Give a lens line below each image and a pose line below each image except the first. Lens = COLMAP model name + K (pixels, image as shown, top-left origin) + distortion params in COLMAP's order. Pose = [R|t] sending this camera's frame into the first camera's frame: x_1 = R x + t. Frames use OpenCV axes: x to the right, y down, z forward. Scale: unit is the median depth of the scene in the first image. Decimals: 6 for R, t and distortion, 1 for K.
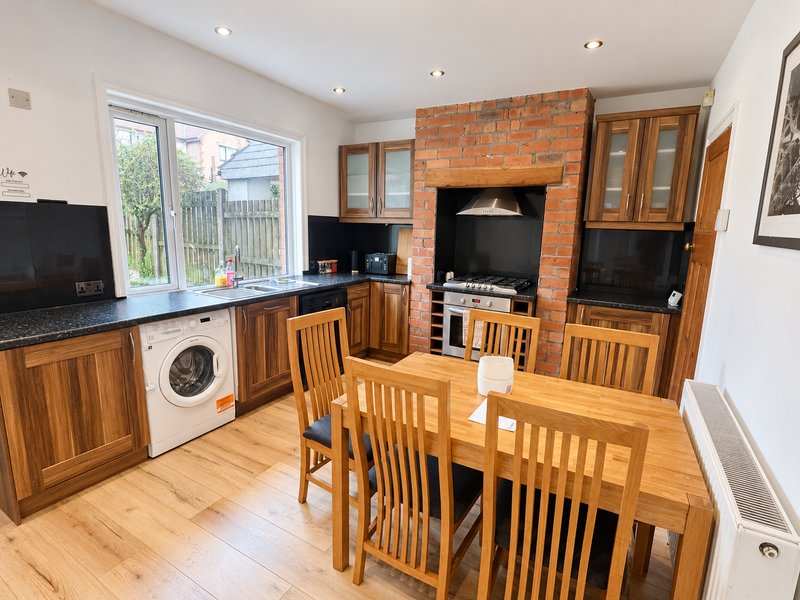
lens RADIAL K [[402.2, 0, 400.0], [0, 402.2, 300.0], [0, 0, 1]] dist [0.001364, 0.000092]
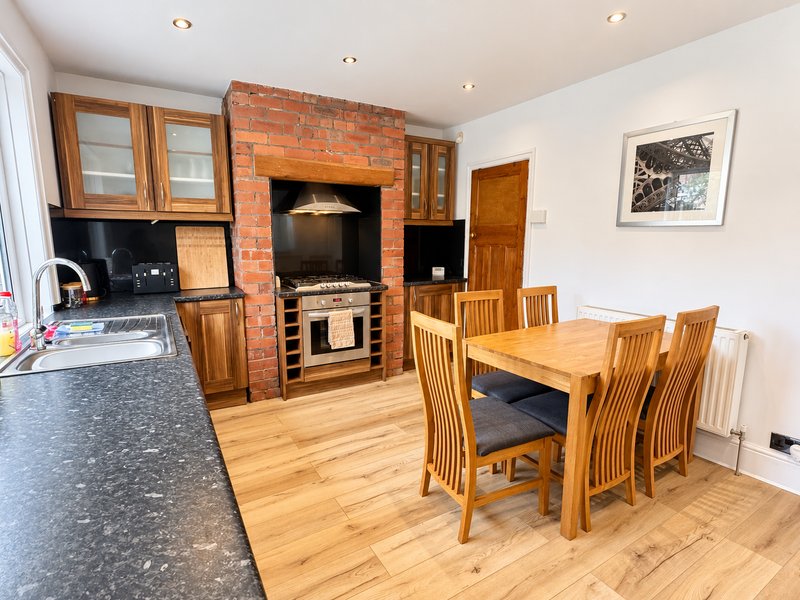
lens RADIAL K [[398.8, 0, 400.0], [0, 398.8, 300.0], [0, 0, 1]] dist [-0.053459, 0.000382]
pose [[0.477121, -0.153352, 0.865354, -0.562631], [0.173719, 0.981687, 0.078185, -0.046288], [-0.861497, 0.113025, 0.495024, 0.398942]]
